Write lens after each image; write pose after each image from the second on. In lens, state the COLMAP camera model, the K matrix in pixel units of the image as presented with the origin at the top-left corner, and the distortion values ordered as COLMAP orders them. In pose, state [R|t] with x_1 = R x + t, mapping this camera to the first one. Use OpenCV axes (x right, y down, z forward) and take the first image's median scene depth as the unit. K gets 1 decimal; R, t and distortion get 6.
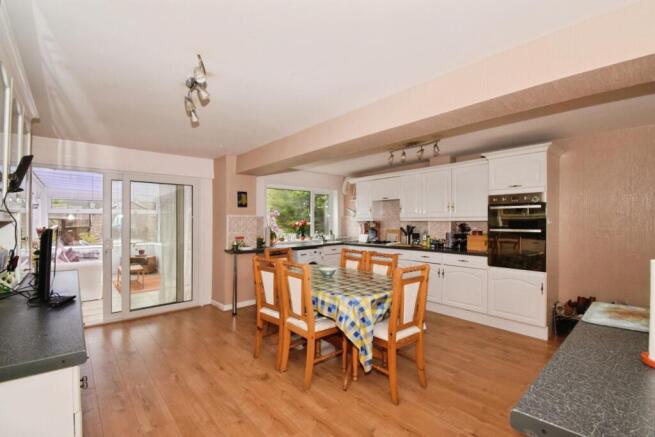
lens RADIAL K [[288.4, 0, 327.6], [0, 288.4, 218.5], [0, 0, 1]] dist [-0.000388, -0.000171]
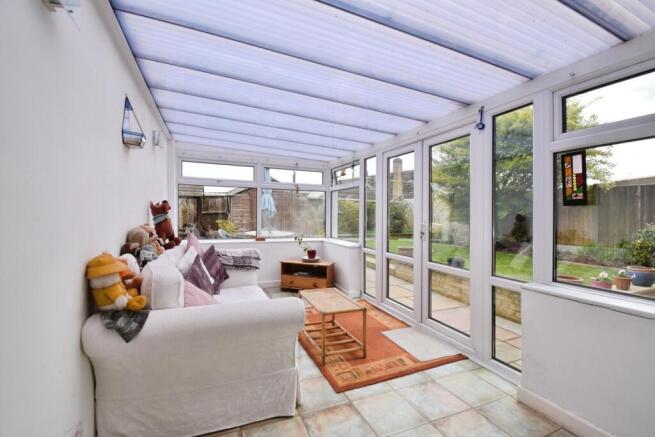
lens RADIAL K [[288.4, 0, 327.2], [0, 288.4, 216.2], [0, 0, 1]] dist [-0.000388, -0.000171]
pose [[0.947039, 0.017320, -0.320652, -0.530604], [-0.015230, 0.999843, 0.009024, 0.045071], [0.320758, -0.003662, 0.947154, 0.578791]]
